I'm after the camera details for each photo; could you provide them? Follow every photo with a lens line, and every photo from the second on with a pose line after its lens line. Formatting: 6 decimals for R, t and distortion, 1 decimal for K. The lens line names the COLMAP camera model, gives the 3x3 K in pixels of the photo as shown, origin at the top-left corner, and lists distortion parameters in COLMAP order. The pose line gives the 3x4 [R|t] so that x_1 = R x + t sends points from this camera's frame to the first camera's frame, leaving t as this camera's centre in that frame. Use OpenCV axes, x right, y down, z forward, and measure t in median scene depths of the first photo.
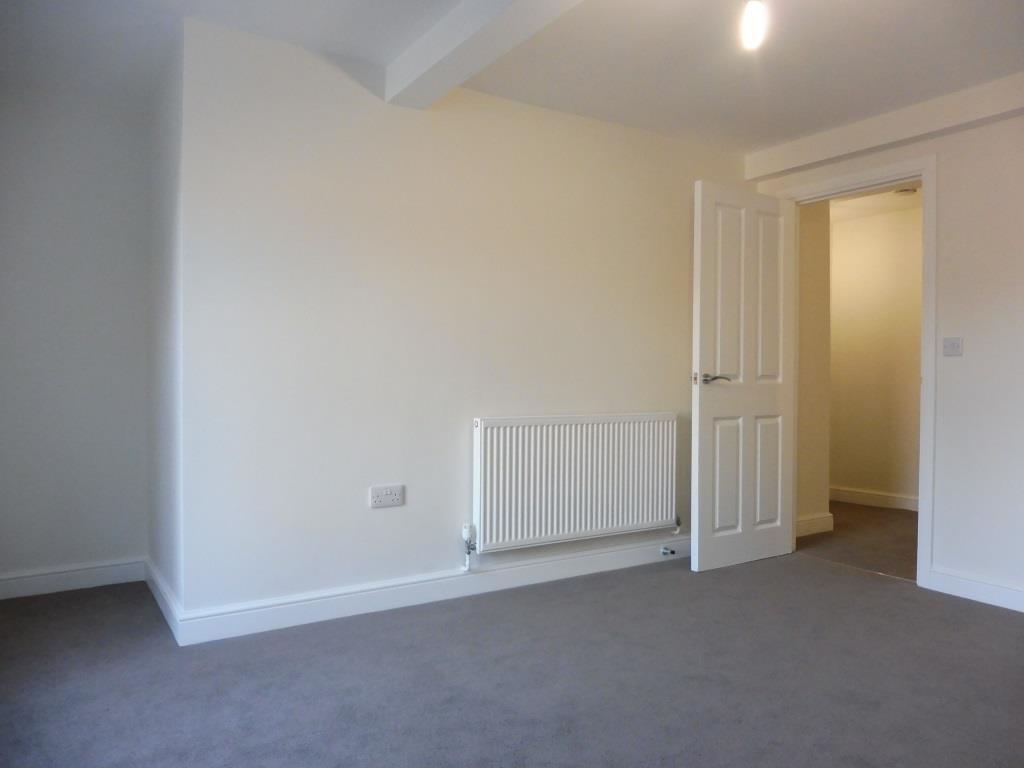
lens RADIAL K [[735.4, 0, 512.0], [0, 735.4, 384.0], [0, 0, 1]] dist [-0.011633, -0.004765]
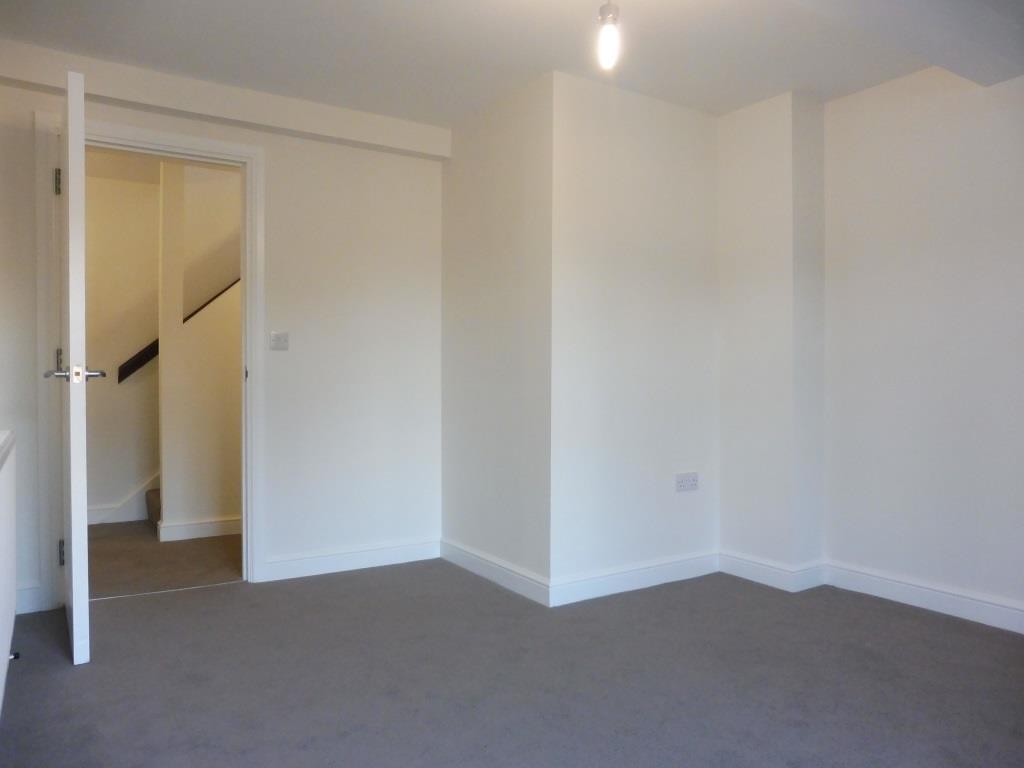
lens RADIAL K [[735.4, 0, 512.0], [0, 735.4, 384.0], [0, 0, 1]] dist [-0.011633, -0.004765]
pose [[0.027071, -0.018149, 0.999469, -0.426359], [0.010419, 0.999786, 0.017872, -0.004817], [-0.999579, 0.009929, 0.027254, 0.637133]]
